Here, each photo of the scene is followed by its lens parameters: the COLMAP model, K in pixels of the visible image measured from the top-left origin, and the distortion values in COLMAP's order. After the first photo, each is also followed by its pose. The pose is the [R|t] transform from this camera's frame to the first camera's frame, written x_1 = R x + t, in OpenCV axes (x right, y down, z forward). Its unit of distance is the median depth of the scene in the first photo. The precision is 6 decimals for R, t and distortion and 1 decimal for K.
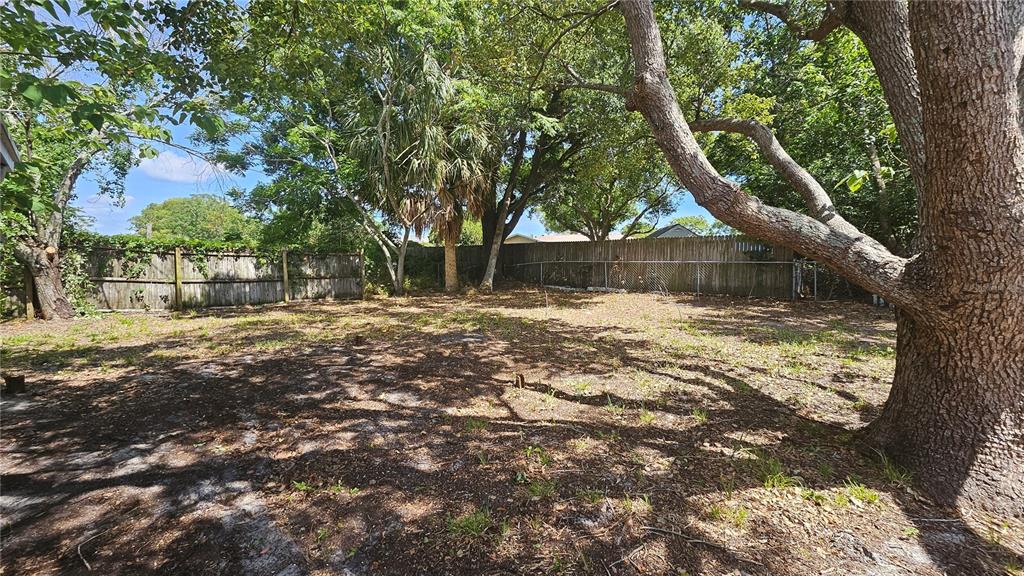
lens RADIAL K [[403.8, 0, 508.1], [0, 403.8, 284.4], [0, 0, 1]] dist [0.007380, -0.000174]
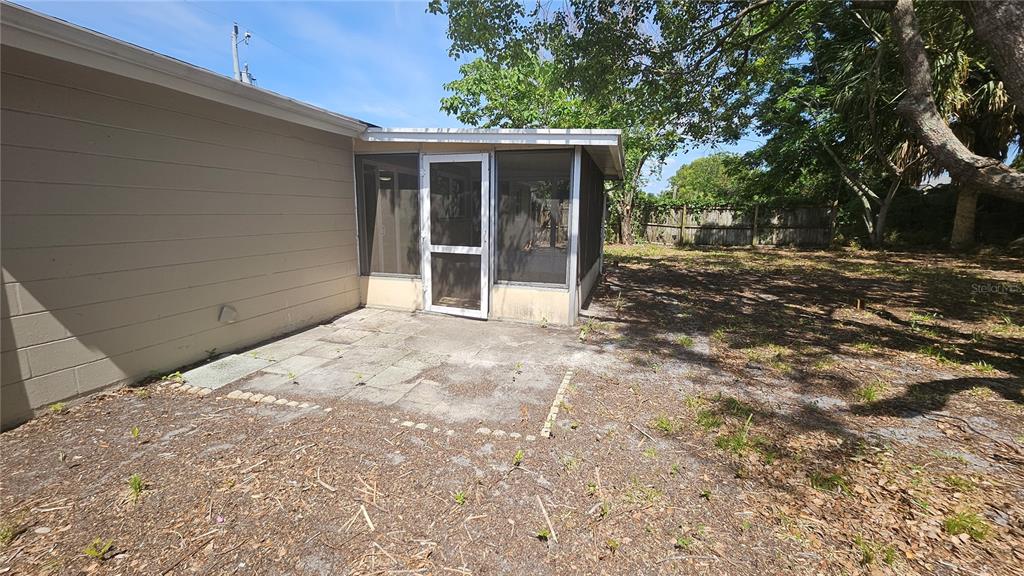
lens RADIAL K [[403.8, 0, 508.1], [0, 403.8, 284.4], [0, 0, 1]] dist [0.007380, -0.000174]
pose [[0.439704, 0.155243, -0.884624, 0.271652], [-0.046047, 0.987550, 0.150418, 0.007905], [0.896961, -0.025405, 0.441378, -0.263250]]
